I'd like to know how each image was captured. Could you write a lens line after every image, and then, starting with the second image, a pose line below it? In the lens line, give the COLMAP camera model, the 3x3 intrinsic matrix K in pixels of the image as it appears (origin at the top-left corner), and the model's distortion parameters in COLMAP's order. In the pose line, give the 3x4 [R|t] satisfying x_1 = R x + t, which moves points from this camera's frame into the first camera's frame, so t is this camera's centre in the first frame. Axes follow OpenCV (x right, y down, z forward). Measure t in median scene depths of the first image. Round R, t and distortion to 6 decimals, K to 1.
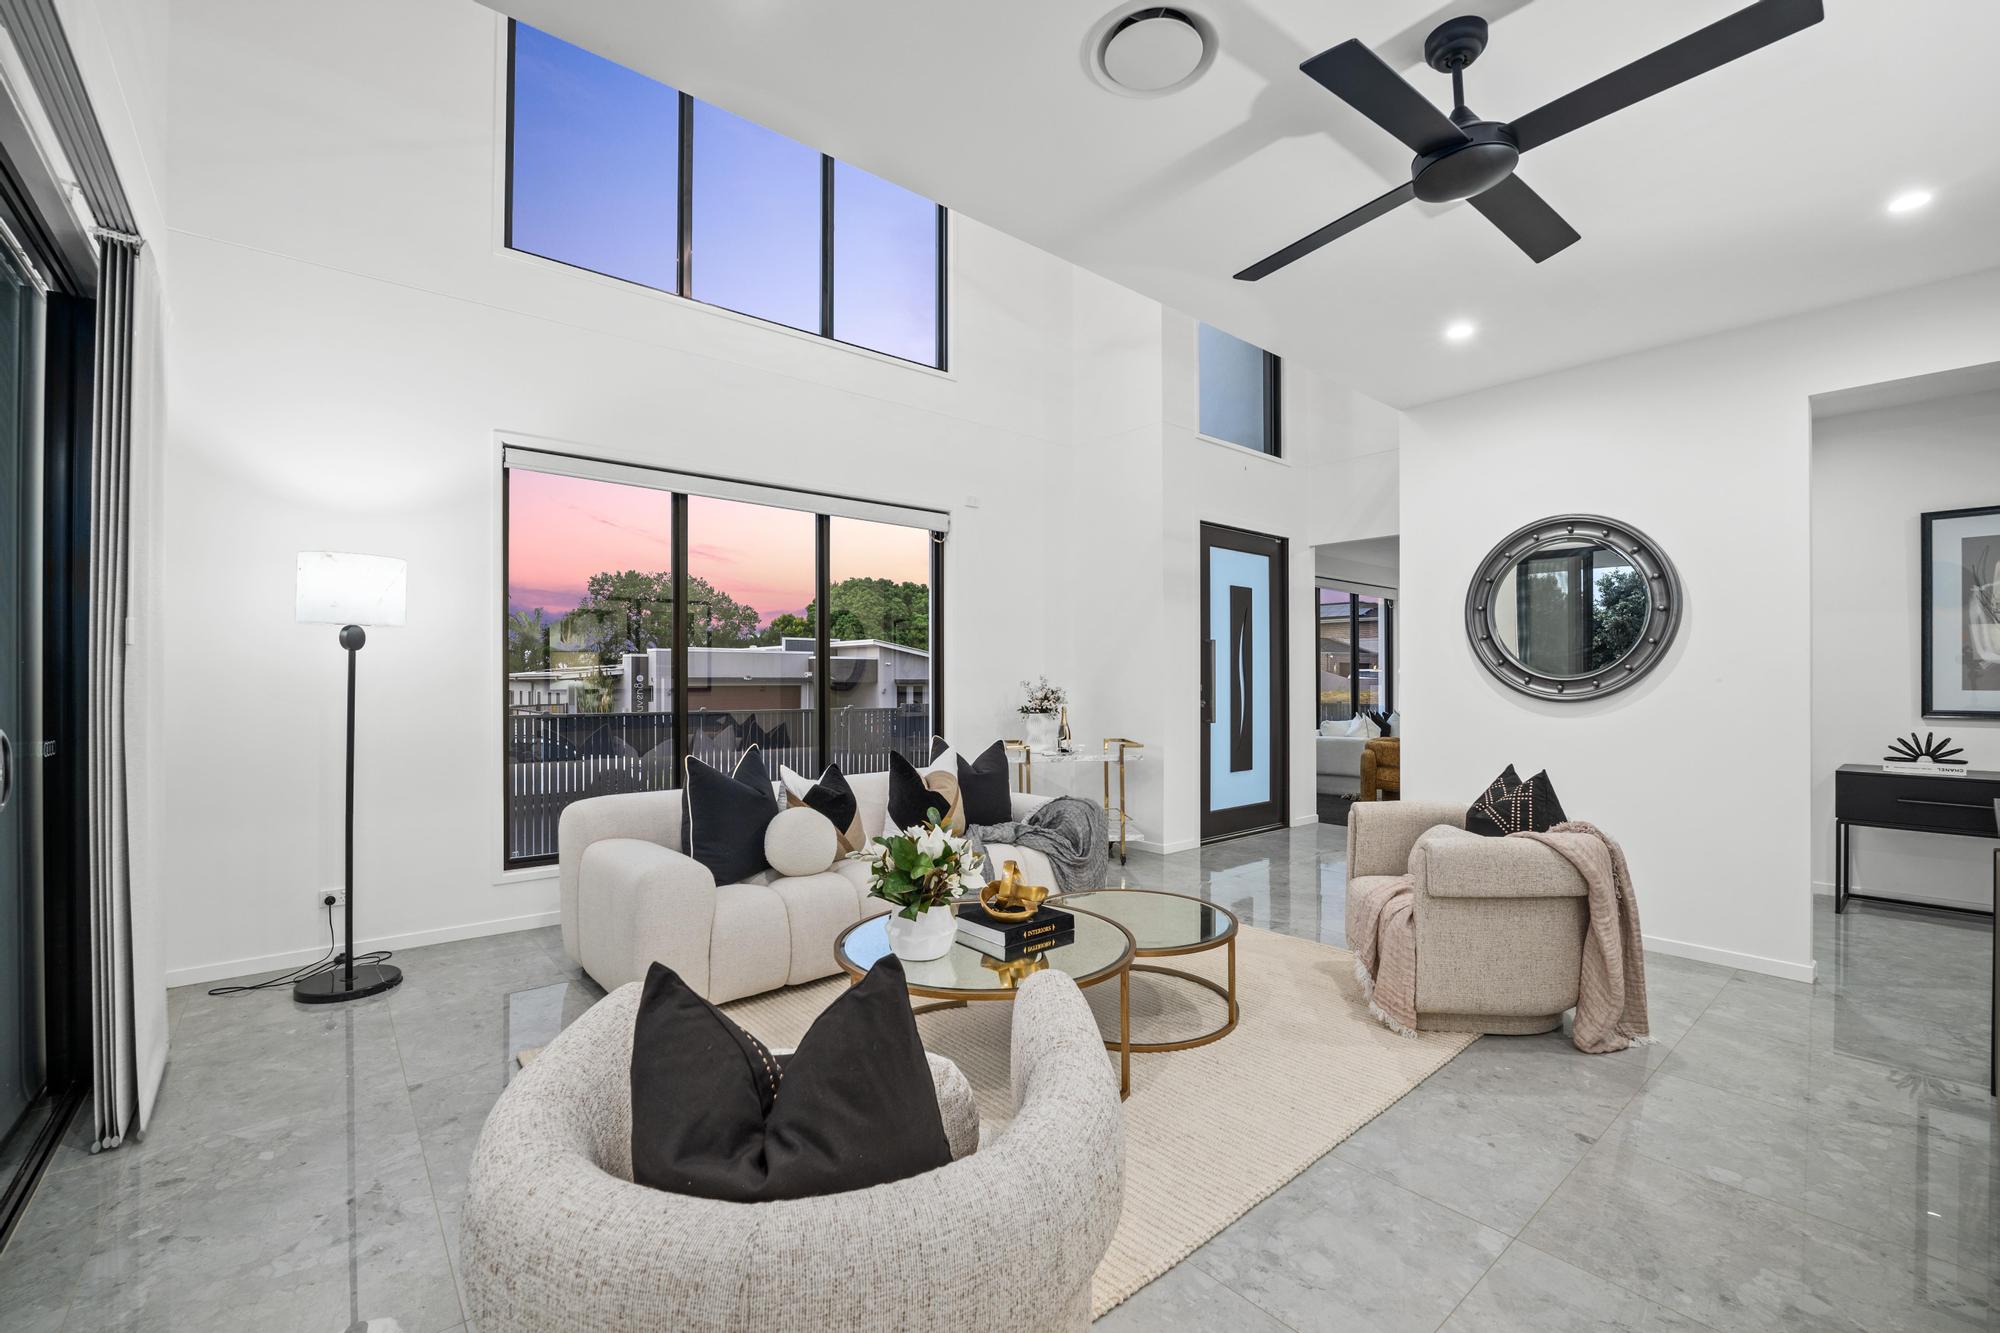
lens RADIAL K [[833.2, 0, 997.5], [0, 833.2, 674.0], [0, 0, 1]] dist [0.000058, -0.000043]
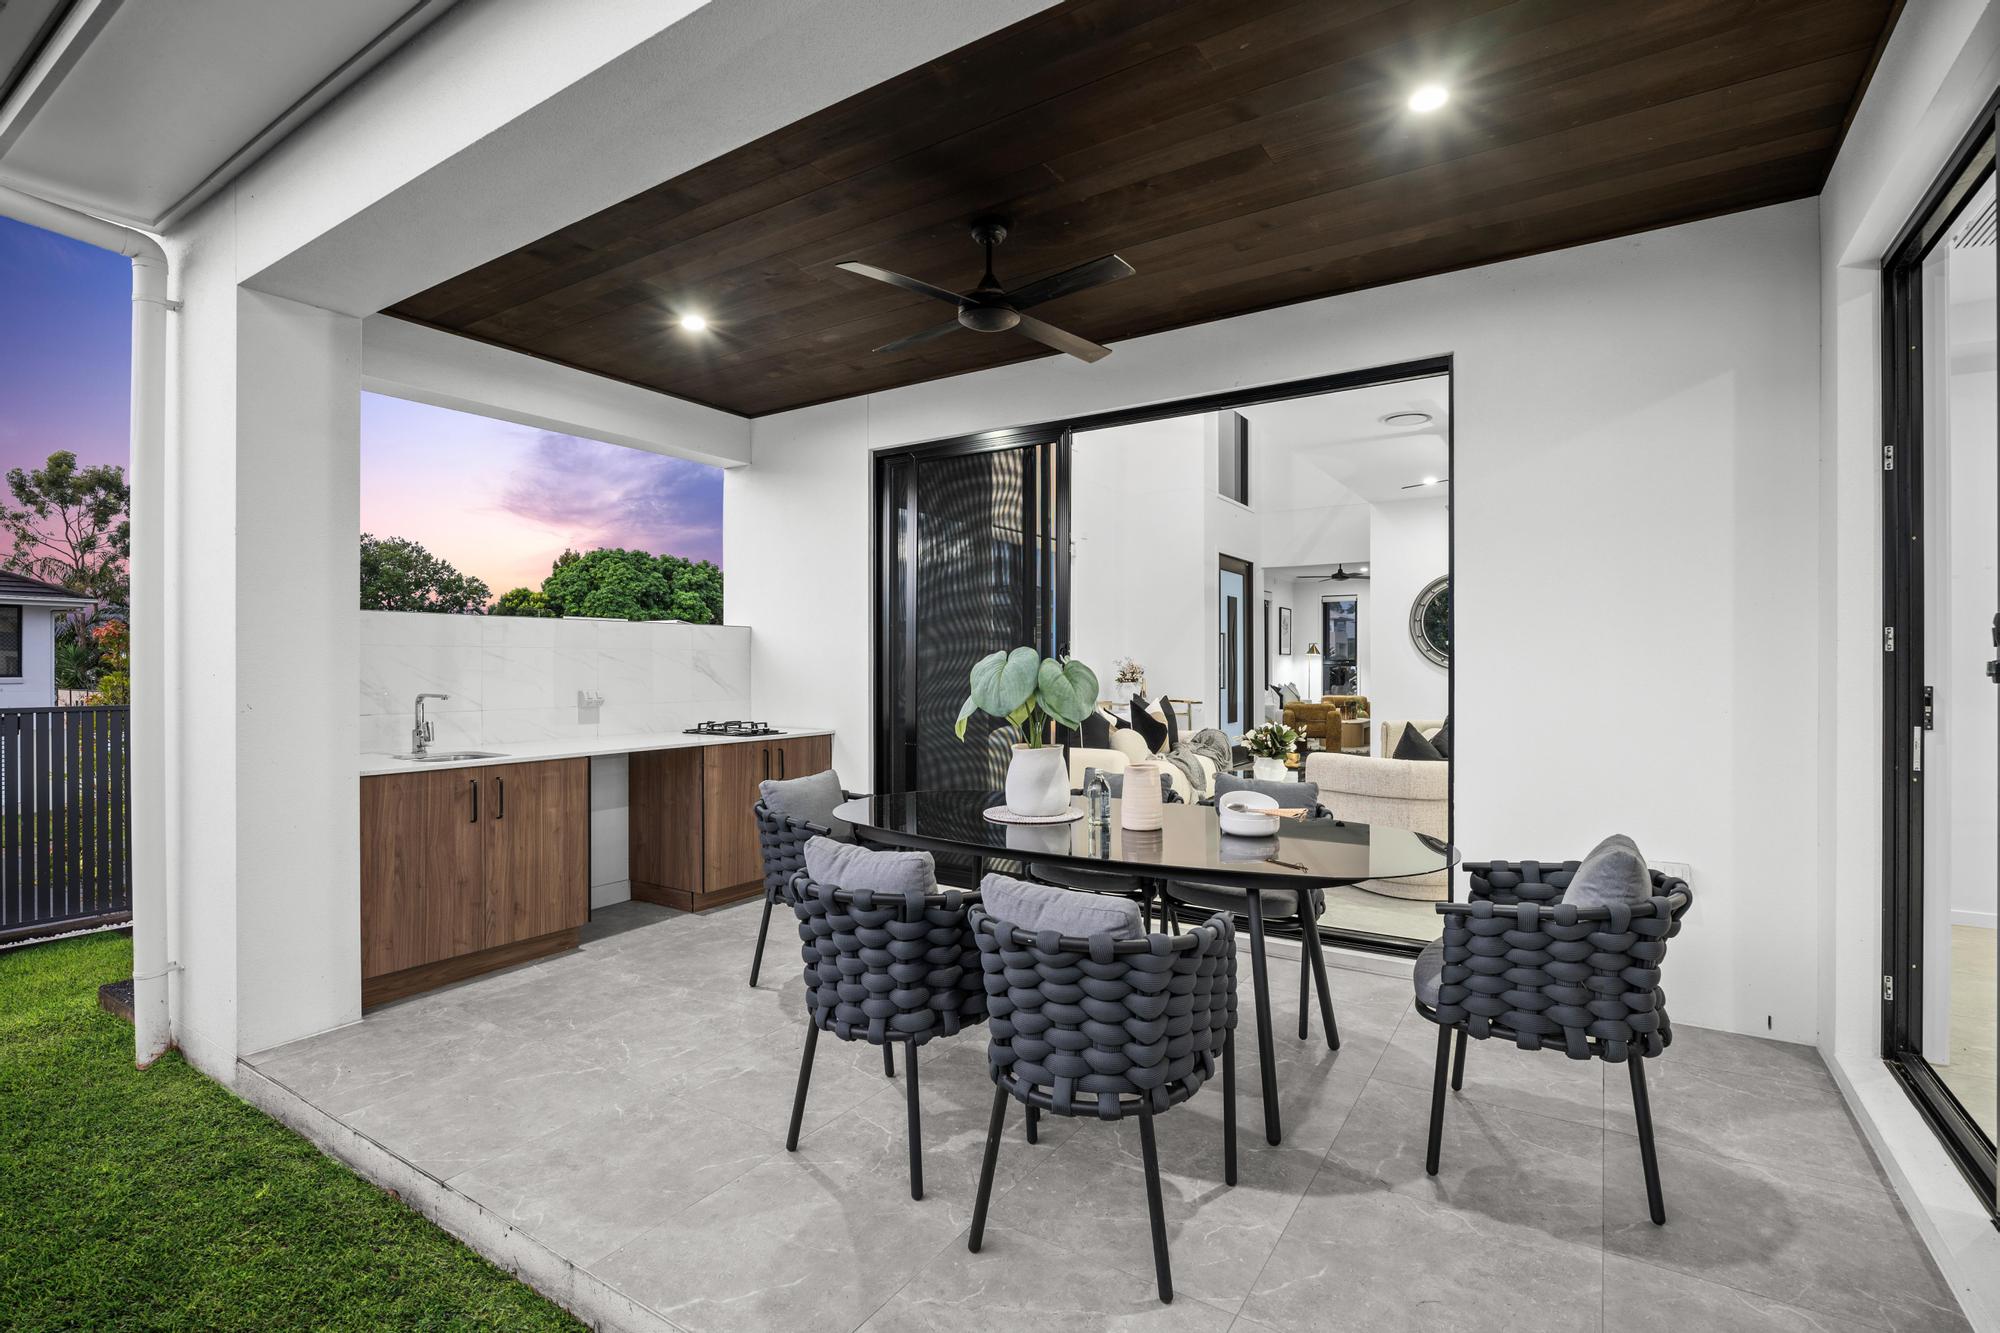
lens RADIAL K [[916.2, 0, 998.9], [0, 916.2, 663.5], [0, 0, 1]] dist [-0.001404, -0.000028]
pose [[0.955425, 0.000842, 0.295232, -0.618860], [-0.002196, 0.999989, 0.004256, 0.007619], [-0.295225, -0.004715, 0.955416, -0.447313]]
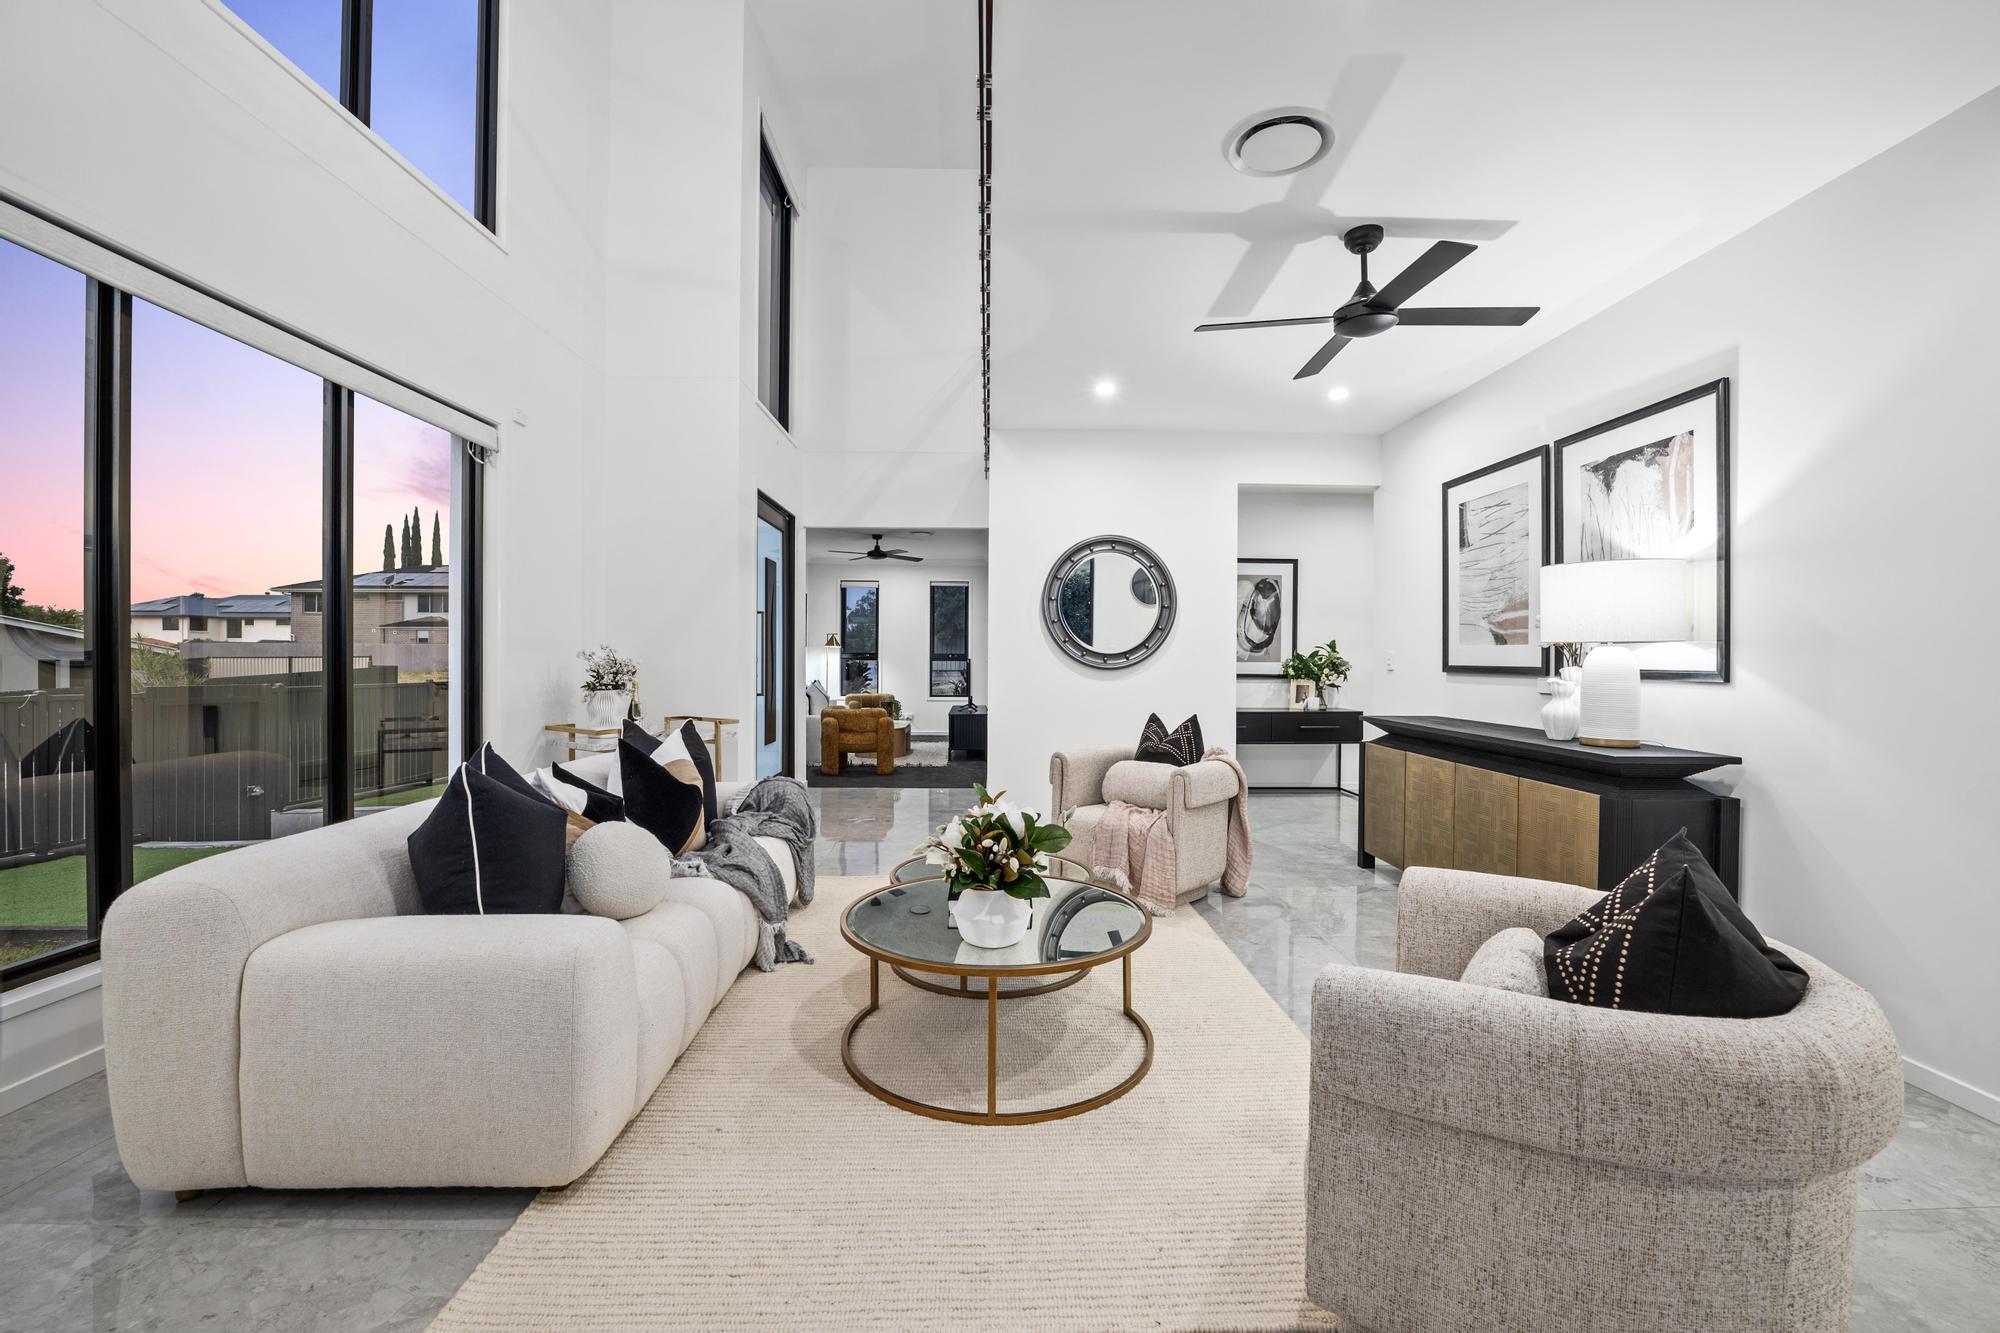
lens RADIAL K [[828.9, 0, 990.5], [0, 828.9, 660.8], [0, 0, 1]] dist [0.001327, -0.000116]
pose [[0.632481, 0.001754, 0.774574, -0.336691], [-0.011405, 0.999910, 0.007049, 0.007759], [-0.774492, -0.013293, 0.632444, 0.177633]]
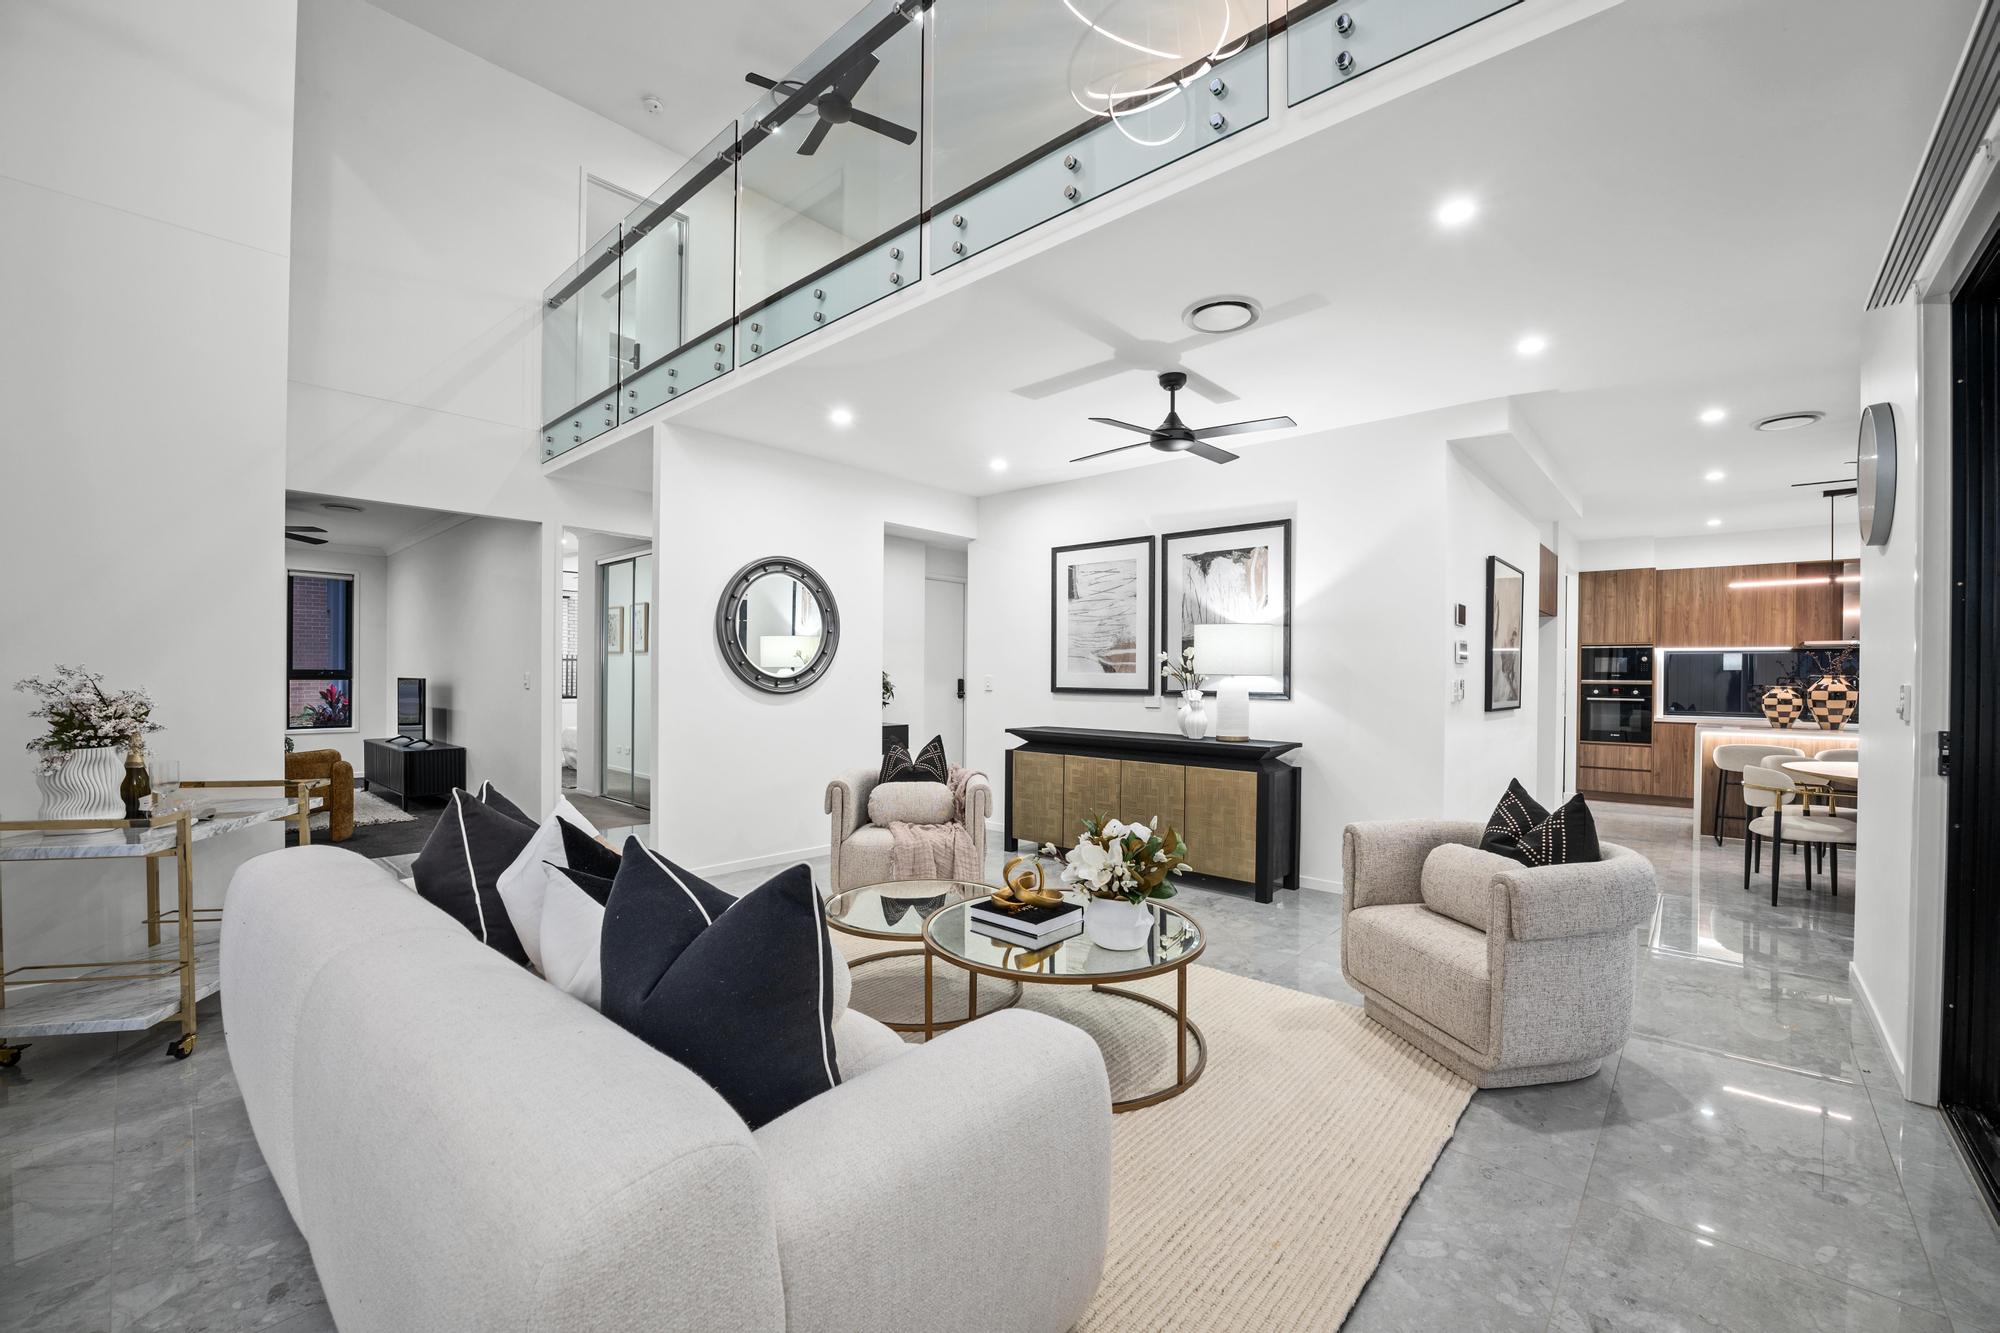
lens RADIAL K [[828.9, 0, 986.8], [0, 828.9, 684.4], [0, 0, 1]] dist [0.001327, -0.000116]
pose [[-0.121548, -0.012527, 0.992507, -0.462849], [-0.013720, 0.999846, 0.010939, -0.000514], [-0.992491, -0.012288, -0.121701, 0.536795]]
